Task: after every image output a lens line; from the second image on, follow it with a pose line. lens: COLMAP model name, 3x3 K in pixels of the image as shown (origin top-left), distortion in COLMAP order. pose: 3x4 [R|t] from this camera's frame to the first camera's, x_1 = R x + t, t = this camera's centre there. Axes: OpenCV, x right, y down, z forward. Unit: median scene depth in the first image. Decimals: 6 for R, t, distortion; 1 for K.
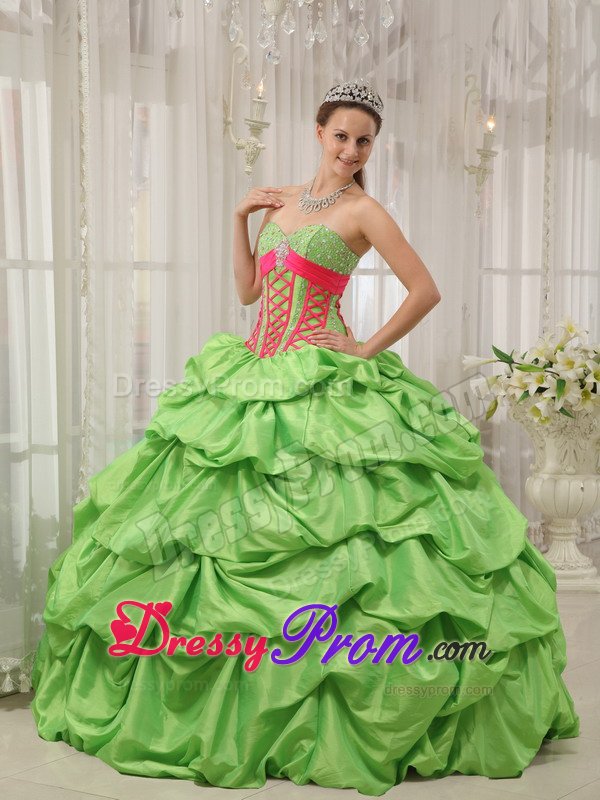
lens RADIAL K [[2160.6, 0, 297.4], [0, 2160.6, 407.3], [0, 0, 1]] dist [0.710099, 0.000000]
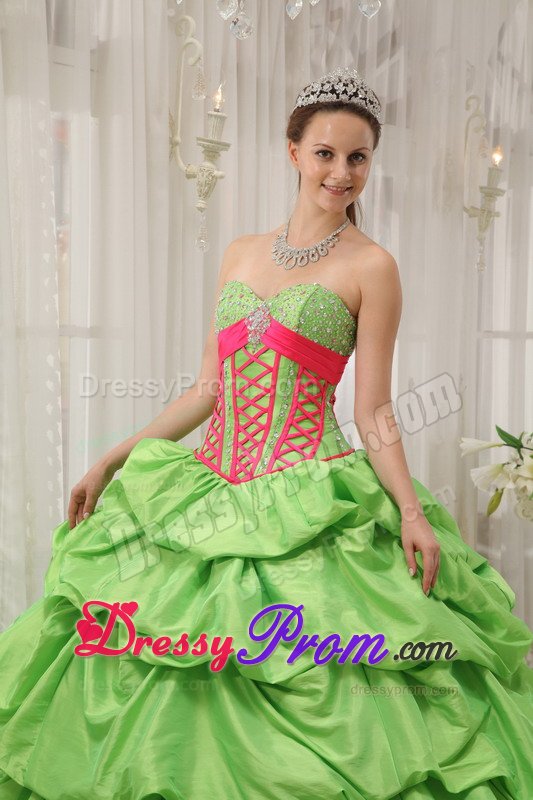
lens RADIAL K [[1755.5, 0, 261.9], [0, 1755.5, 405.9], [0, 0, 1]] dist [0.539634, 0.000000]
pose [[0.999790, 0.005649, 0.019710, -0.013203], [-0.005424, 0.999919, -0.011490, -0.031662], [-0.019774, 0.011380, 0.999740, 0.381015]]
